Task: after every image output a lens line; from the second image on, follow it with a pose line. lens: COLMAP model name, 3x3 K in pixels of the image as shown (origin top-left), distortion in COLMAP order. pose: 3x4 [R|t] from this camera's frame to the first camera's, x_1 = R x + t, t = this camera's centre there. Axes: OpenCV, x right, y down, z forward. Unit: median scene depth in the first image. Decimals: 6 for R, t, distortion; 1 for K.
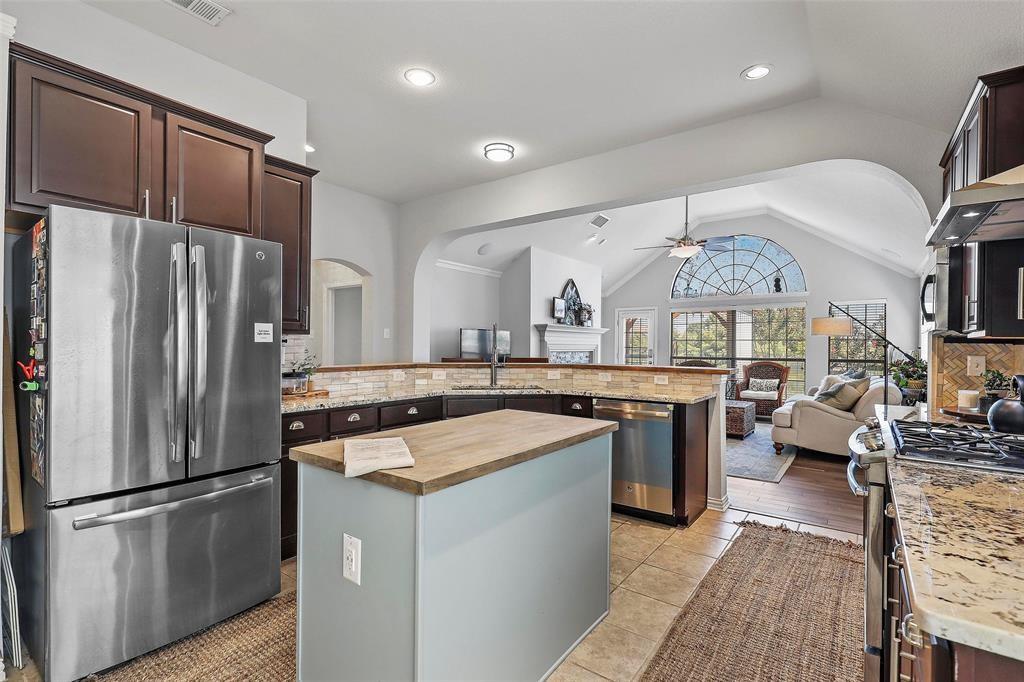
lens RADIAL K [[466.2, 0, 511.6], [0, 466.2, 344.0], [0, 0, 1]] dist [-0.002953, 0.001495]
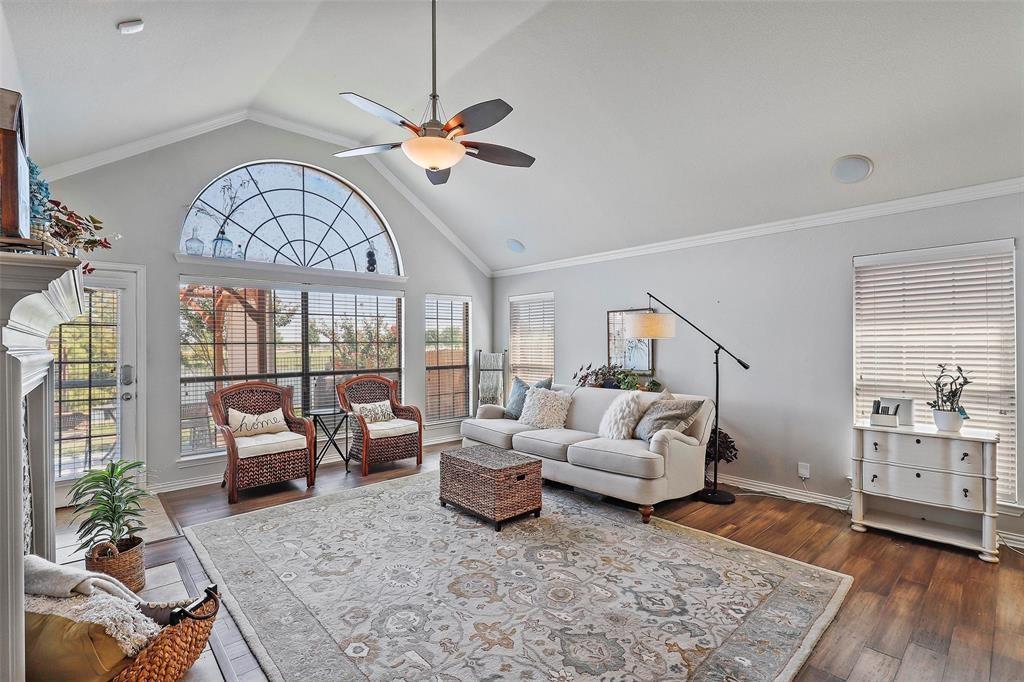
lens RADIAL K [[466.2, 0, 509.4], [0, 466.2, 349.0], [0, 0, 1]] dist [-0.002953, 0.001495]
pose [[0.188914, -0.012606, 0.981913, -0.056710], [0.005159, 0.999917, 0.011845, -0.006309], [-0.981980, 0.002828, 0.188963, 0.635165]]
